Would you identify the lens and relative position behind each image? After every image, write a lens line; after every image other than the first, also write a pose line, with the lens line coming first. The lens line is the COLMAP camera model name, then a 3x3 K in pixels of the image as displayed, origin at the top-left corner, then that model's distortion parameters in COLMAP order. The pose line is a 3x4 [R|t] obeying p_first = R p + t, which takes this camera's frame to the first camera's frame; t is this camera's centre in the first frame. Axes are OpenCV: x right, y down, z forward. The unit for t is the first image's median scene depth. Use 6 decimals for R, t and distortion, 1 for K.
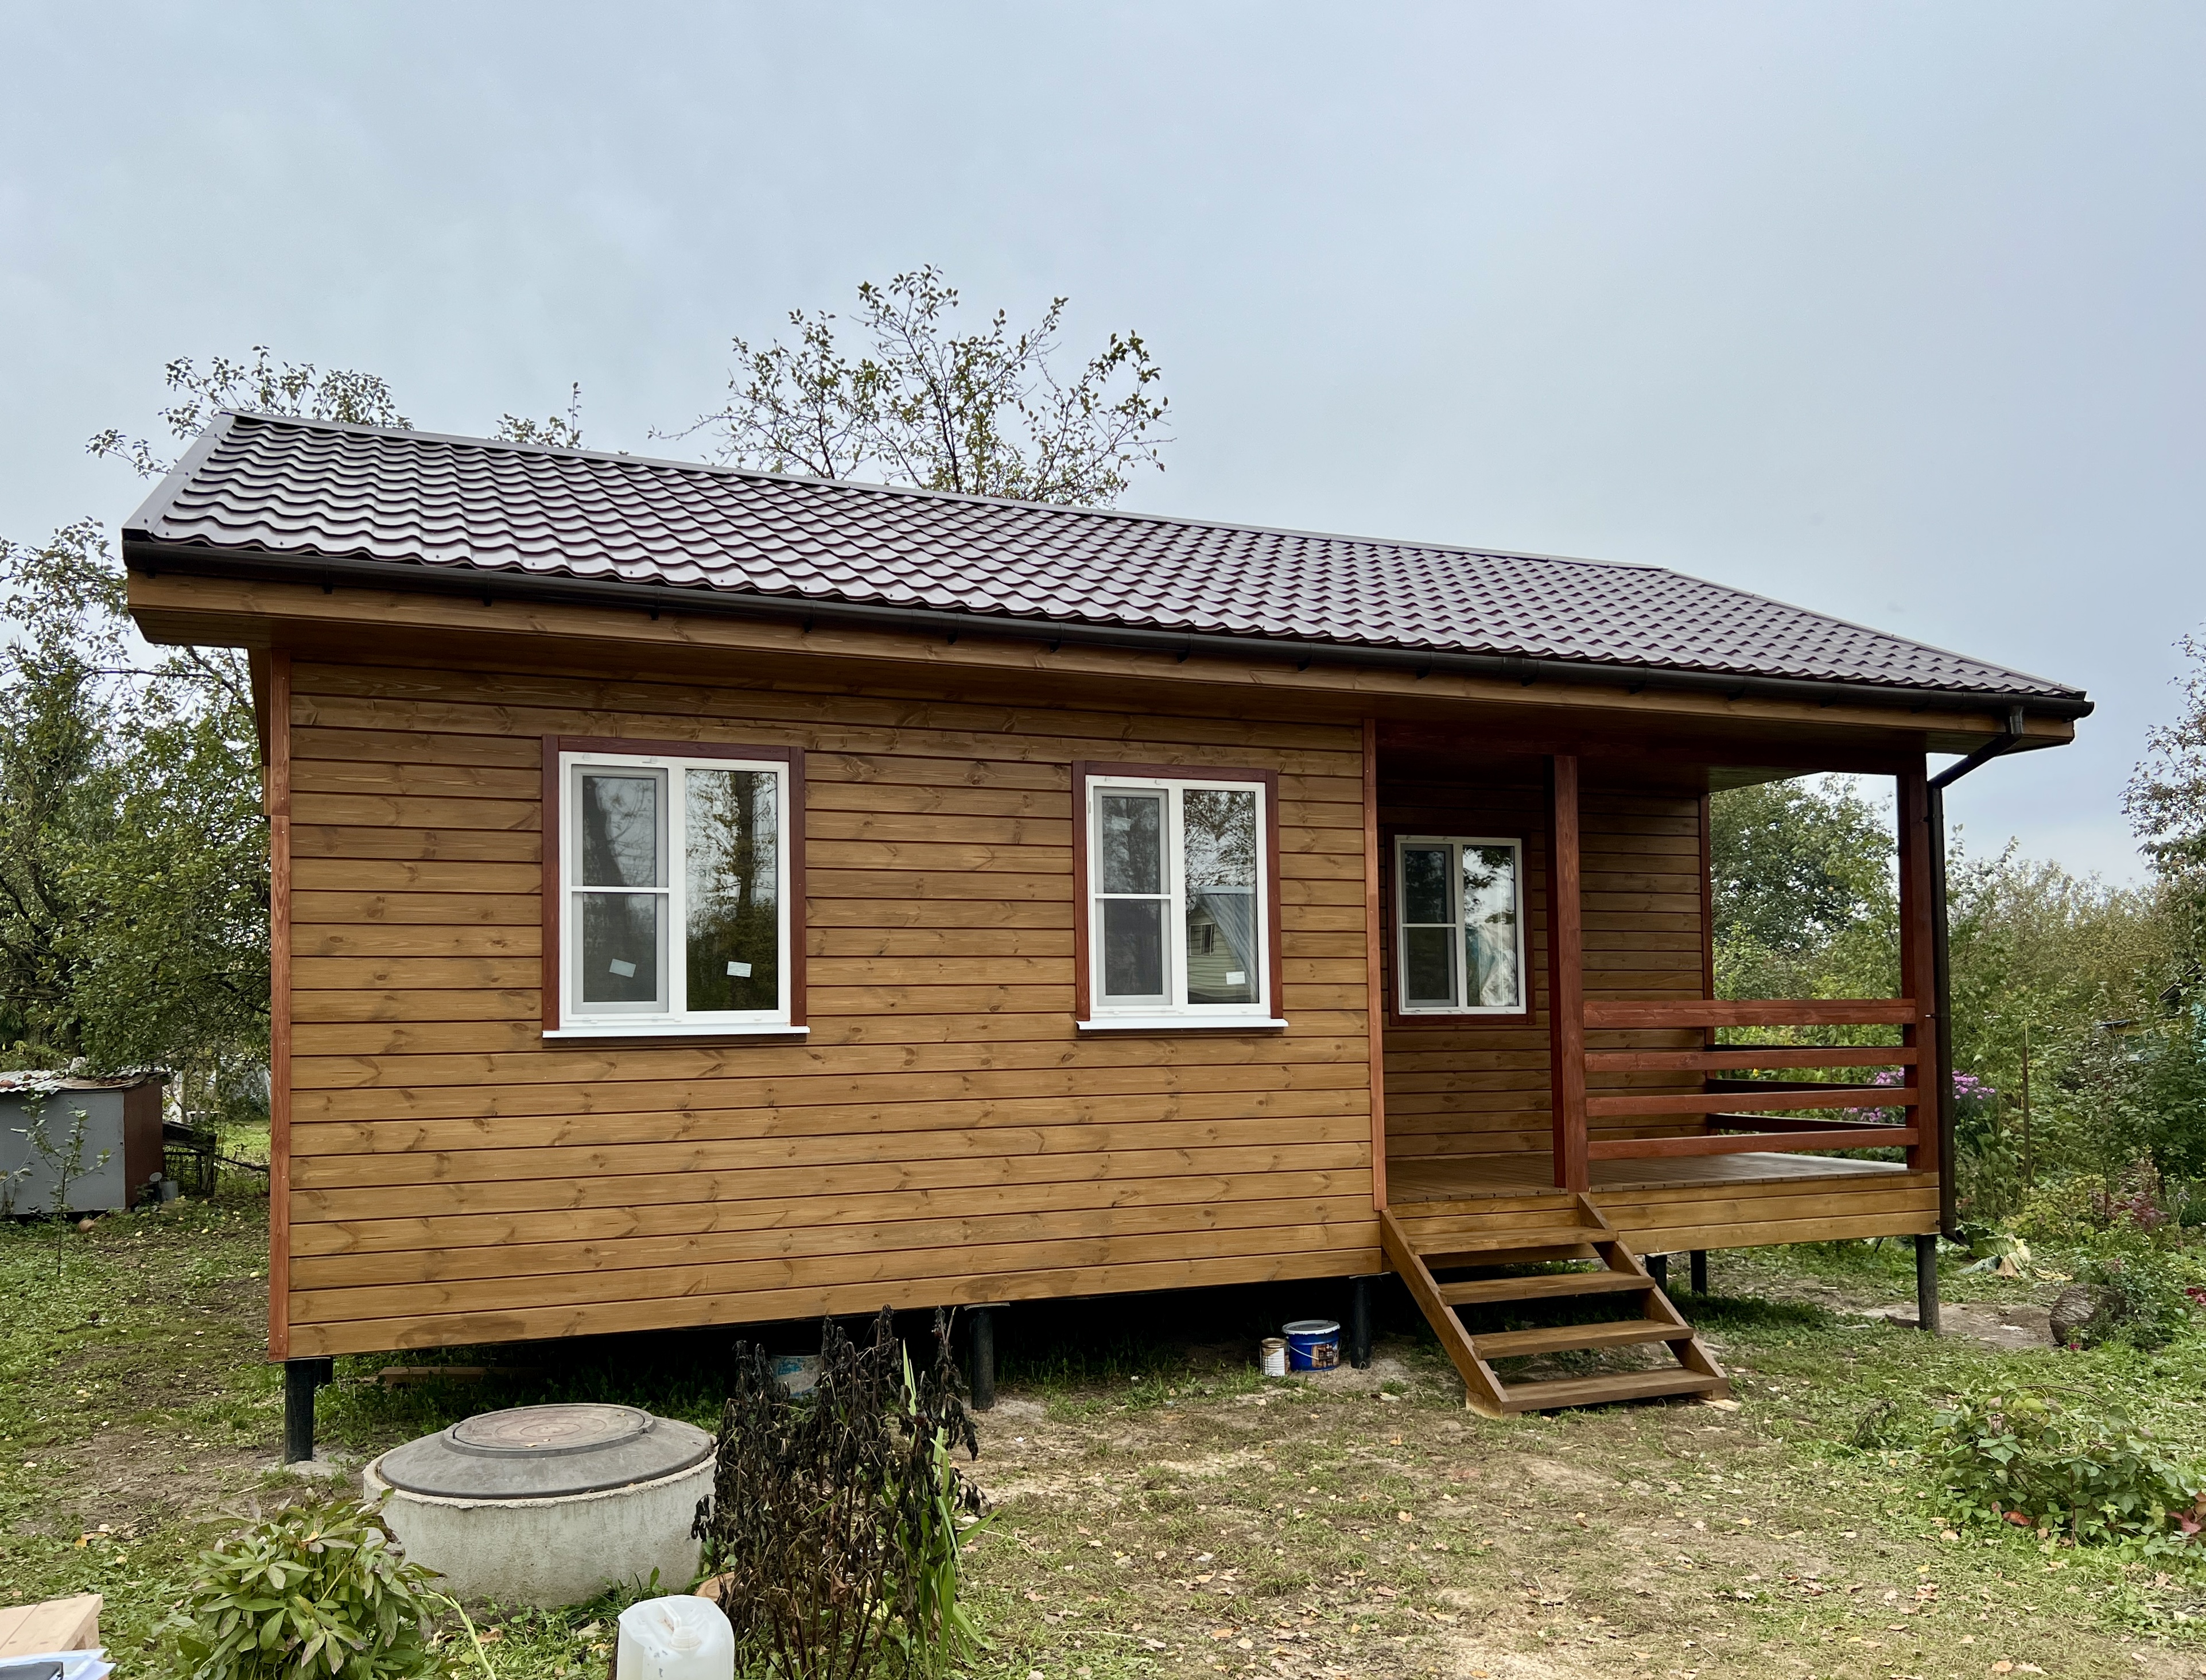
lens RADIAL K [[1725.5, 0, 1091.9], [0, 1725.5, 902.9], [0, 0, 1]] dist [0.054763, -0.060499]
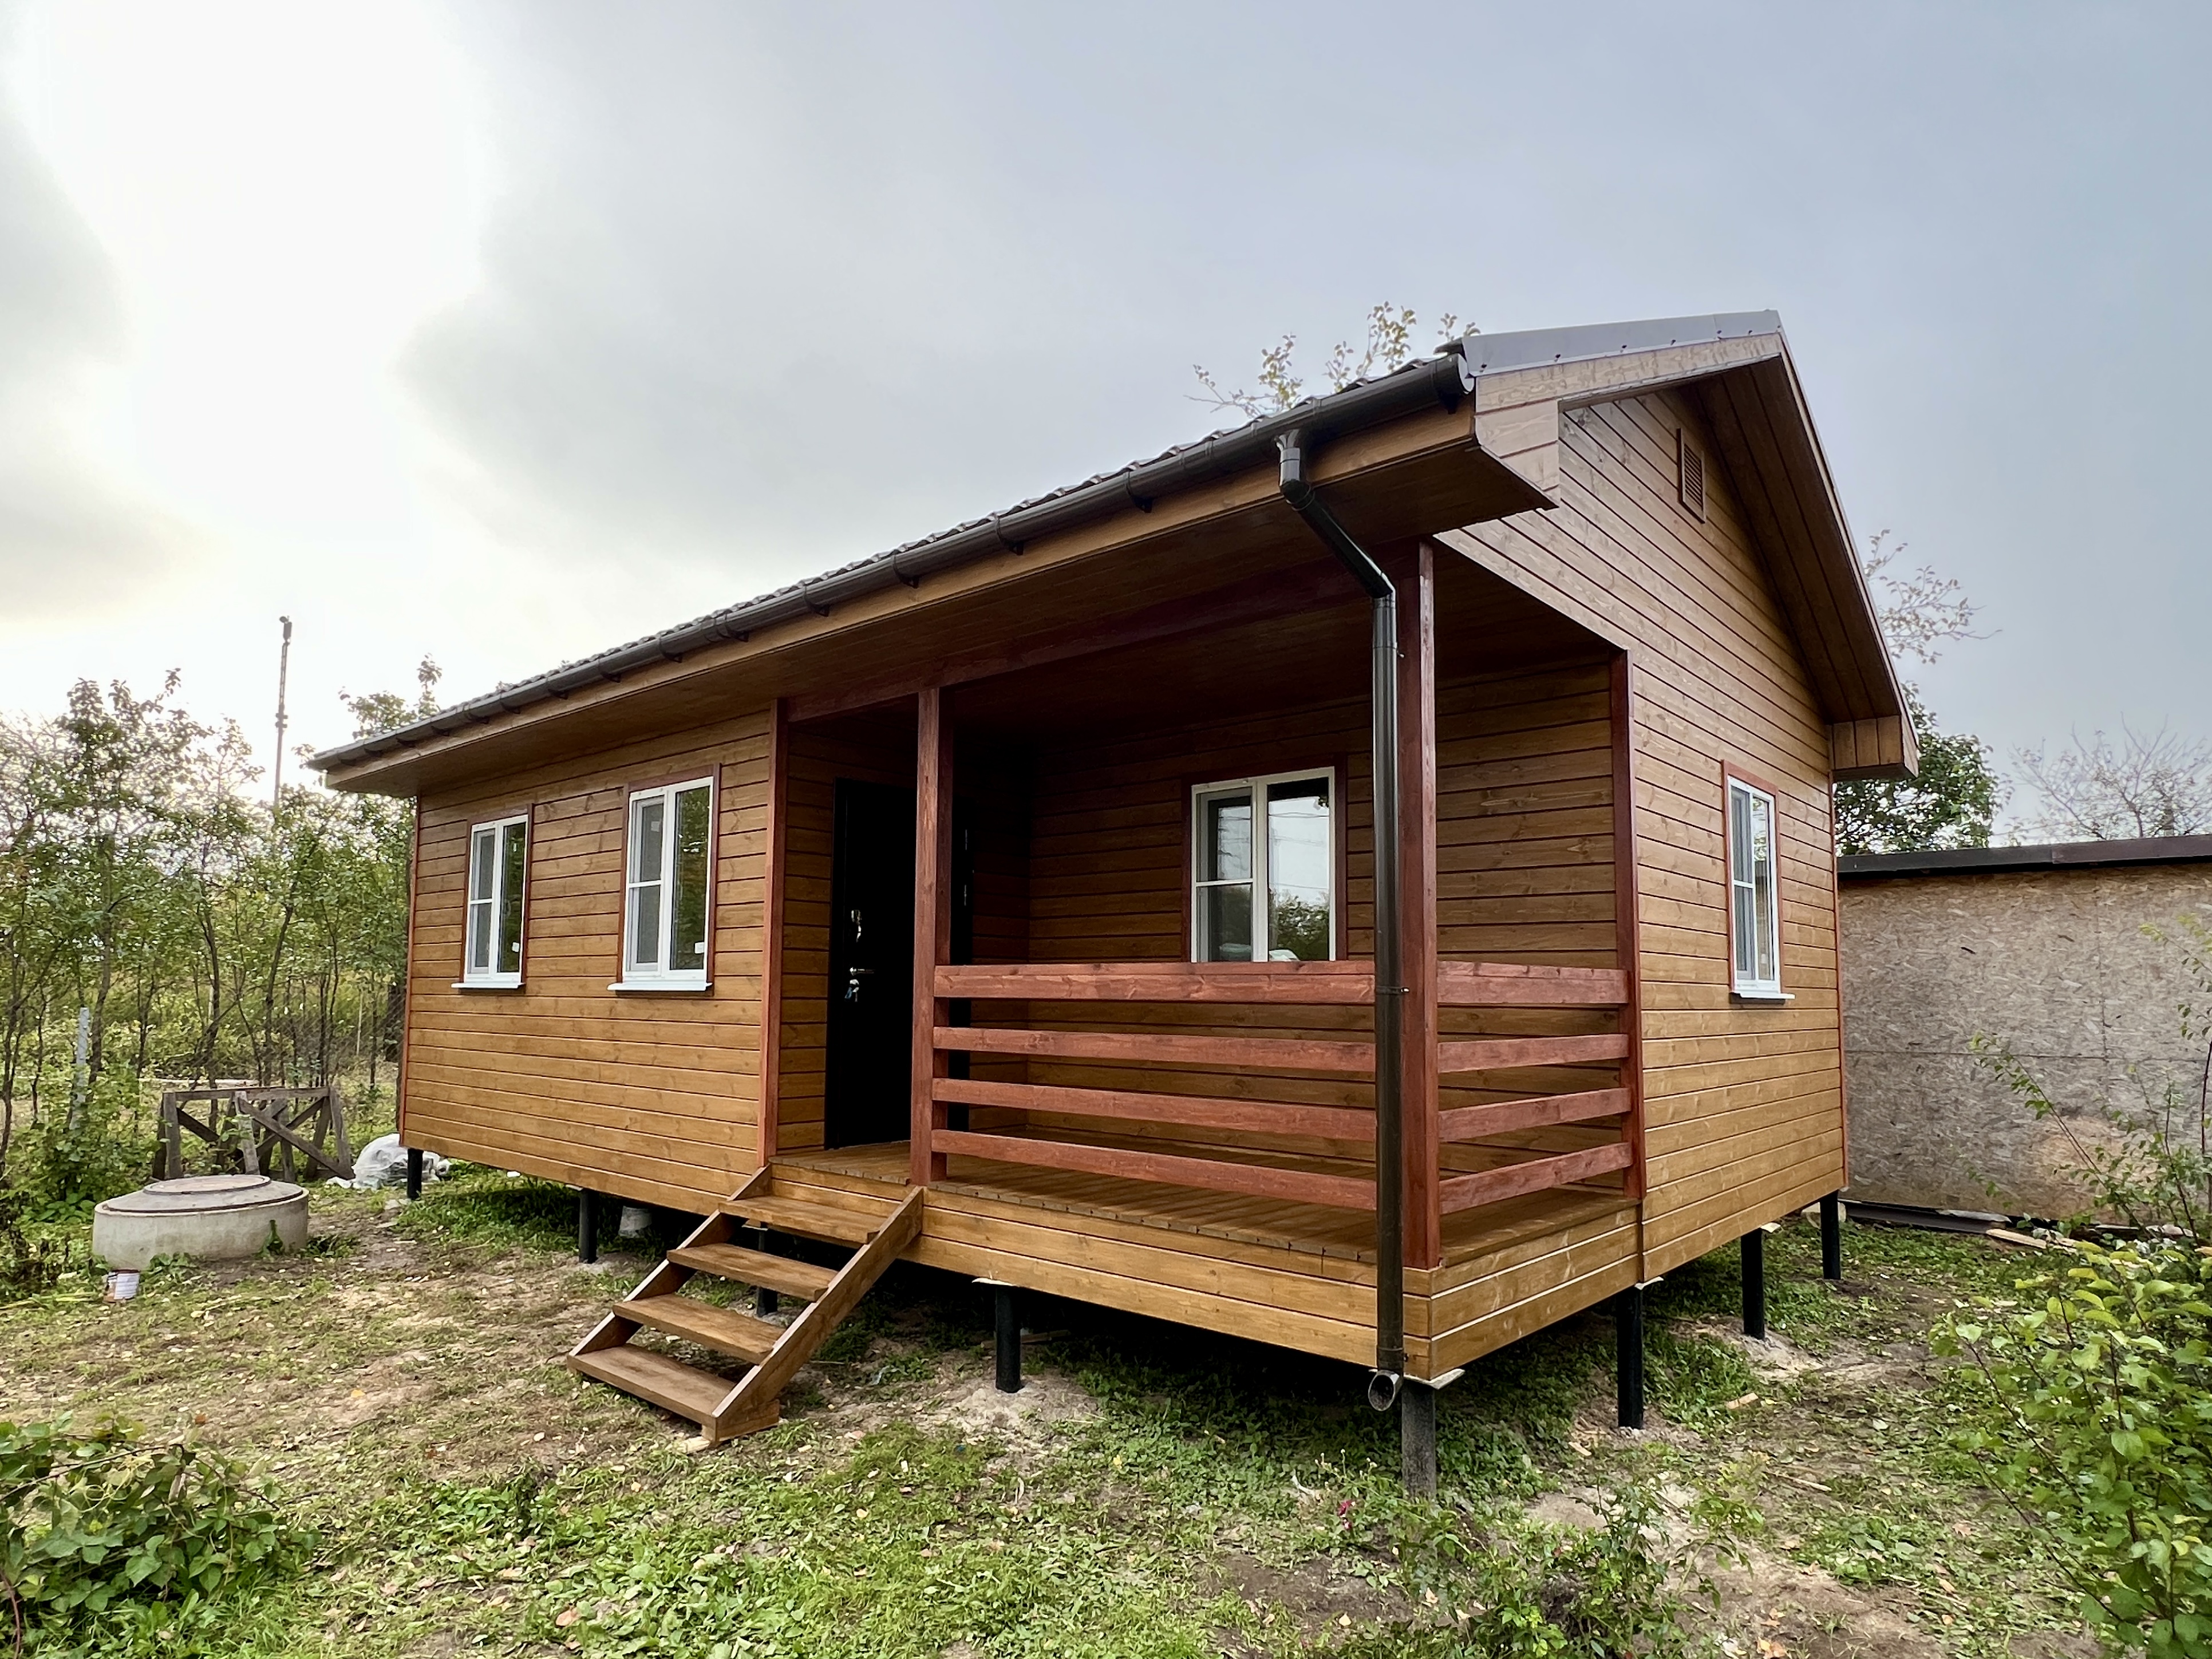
lens RADIAL K [[1262.7, 0, 1144.6], [0, 1262.7, 893.7], [0, 0, 1]] dist [-0.006576, 0.002143]
pose [[0.451079, -0.054042, -0.890846, 1.021037], [0.046634, 0.998229, -0.036944, 0.055091], [0.891265, -0.024879, 0.452800, 0.921487]]
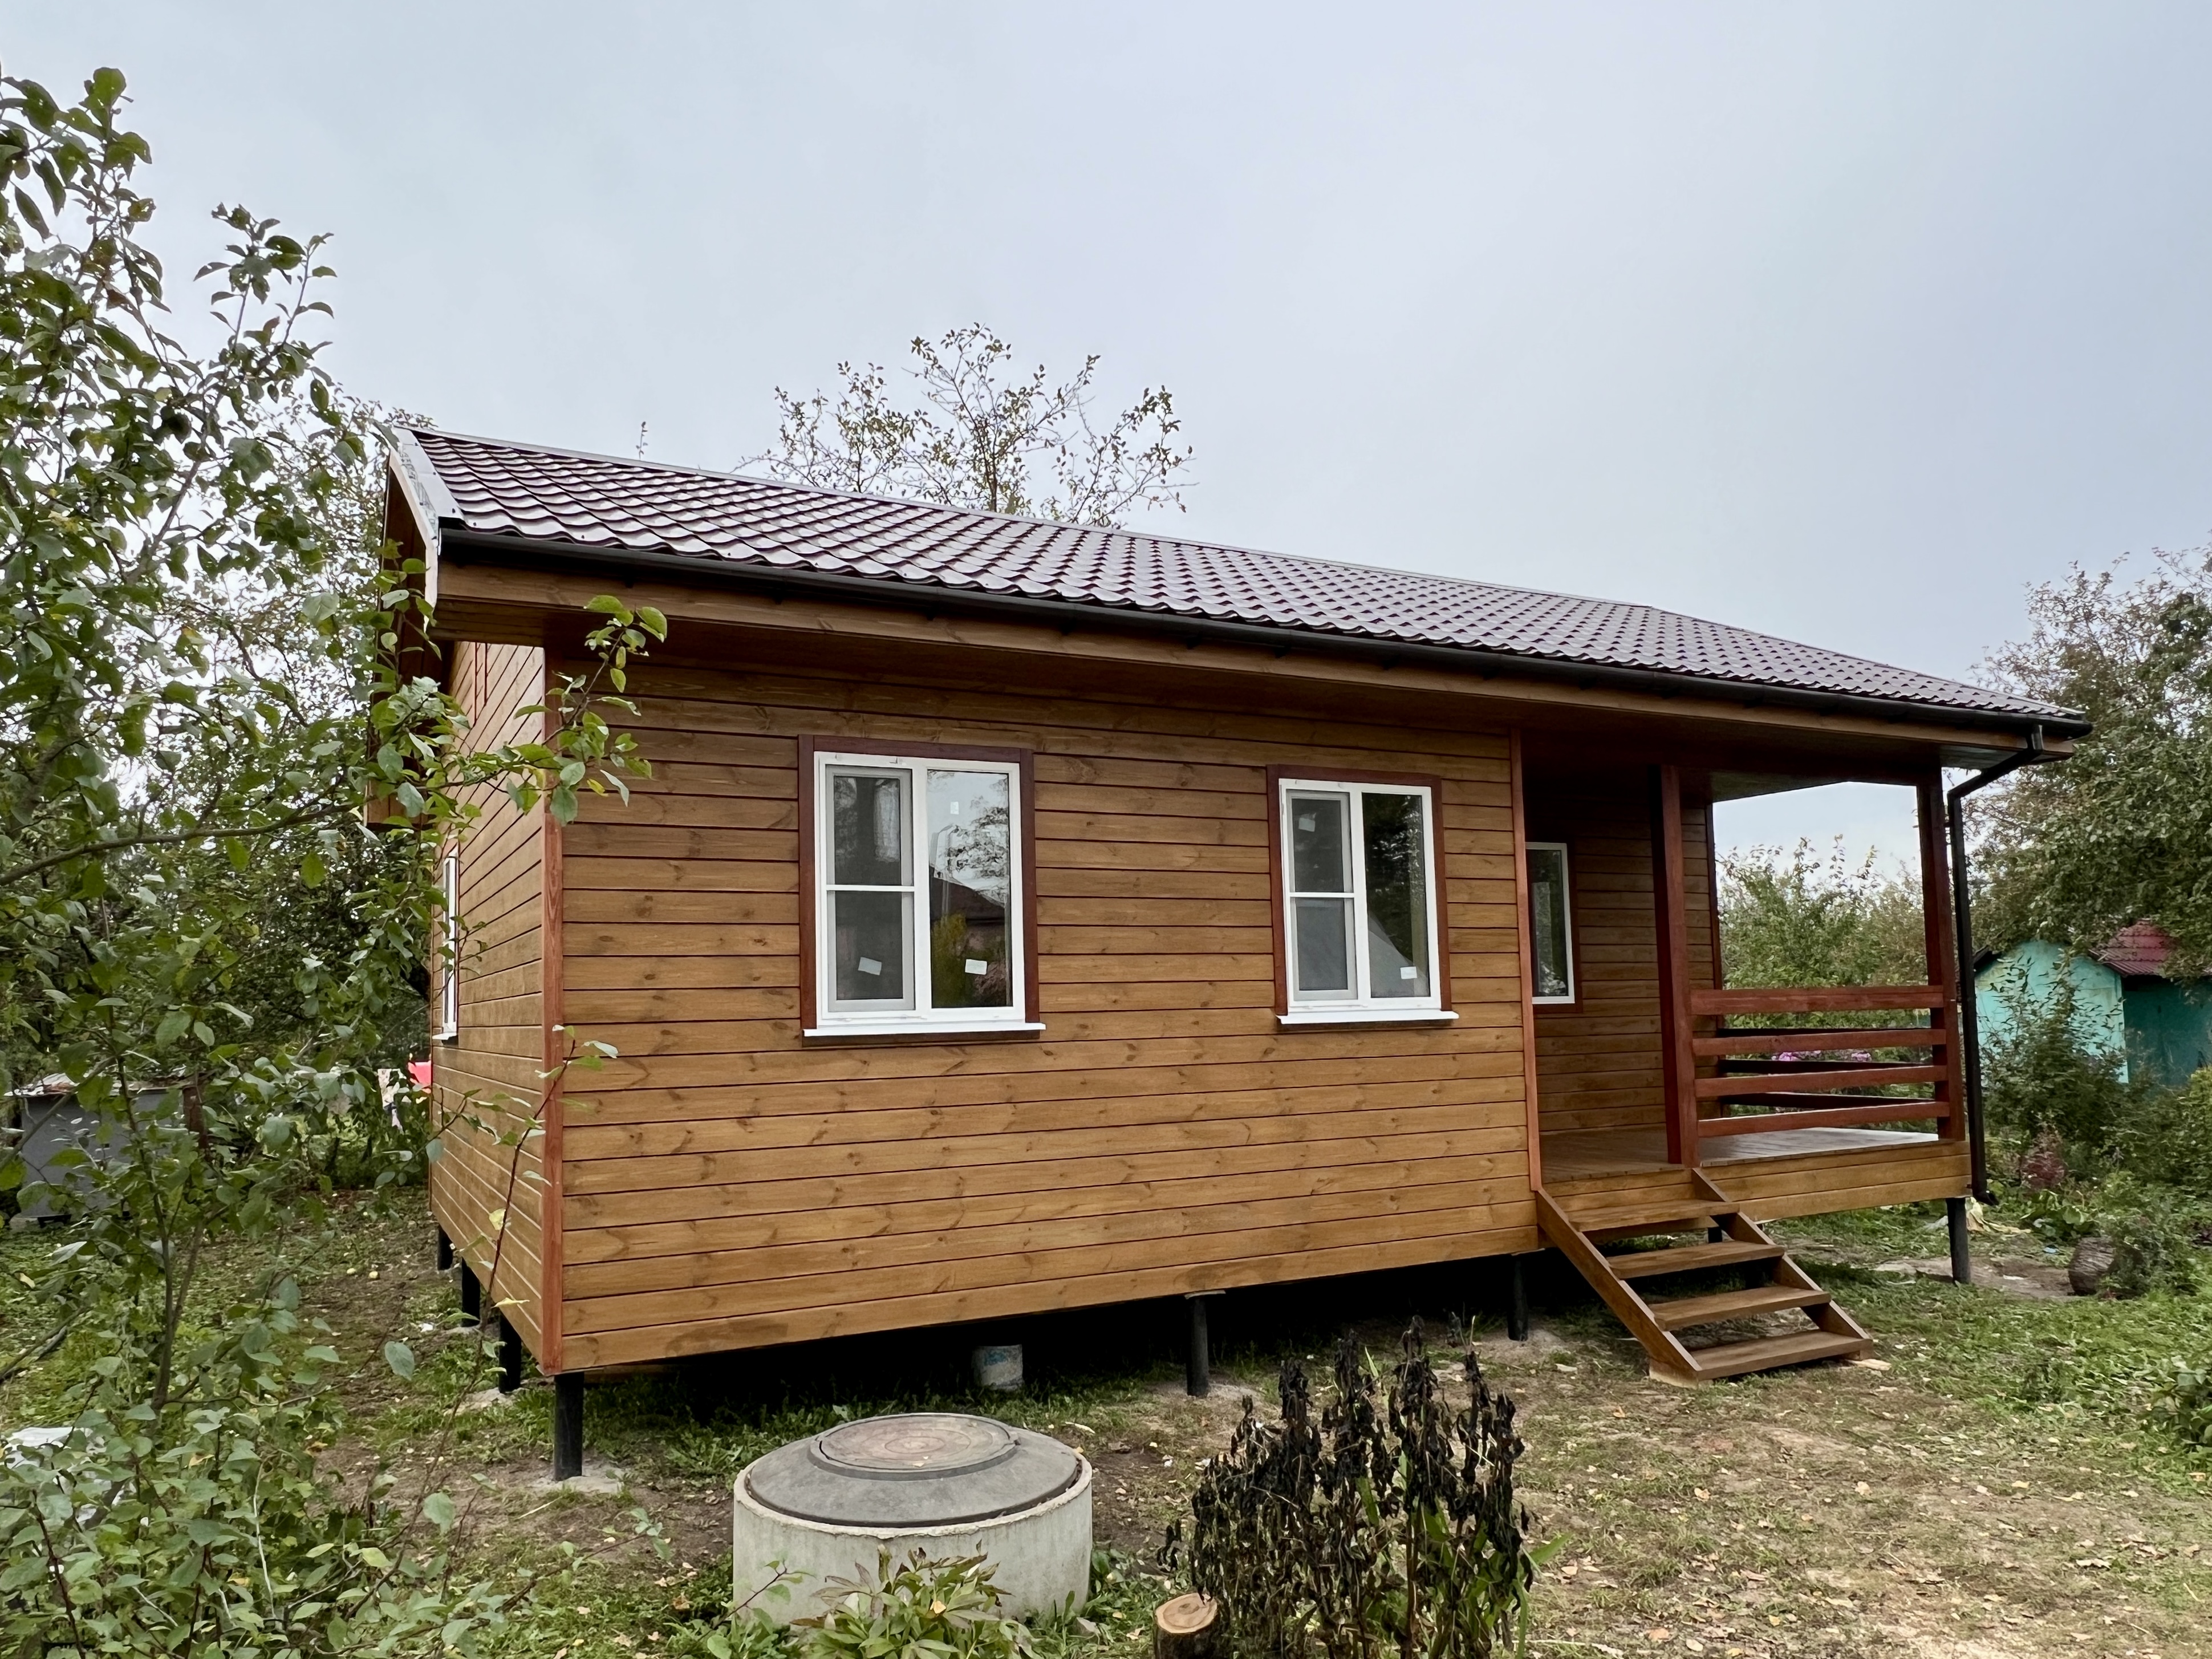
lens RADIAL K [[1523.5, 0, 1105.8], [0, 1523.5, 849.1], [0, 0, 1]] dist [-0.004832, -0.001700]
pose [[0.995334, -0.000163, 0.096492, -0.198639], [0.003920, 0.999241, -0.038751, 0.003935], [-0.096412, 0.038948, 0.994579, 0.094759]]
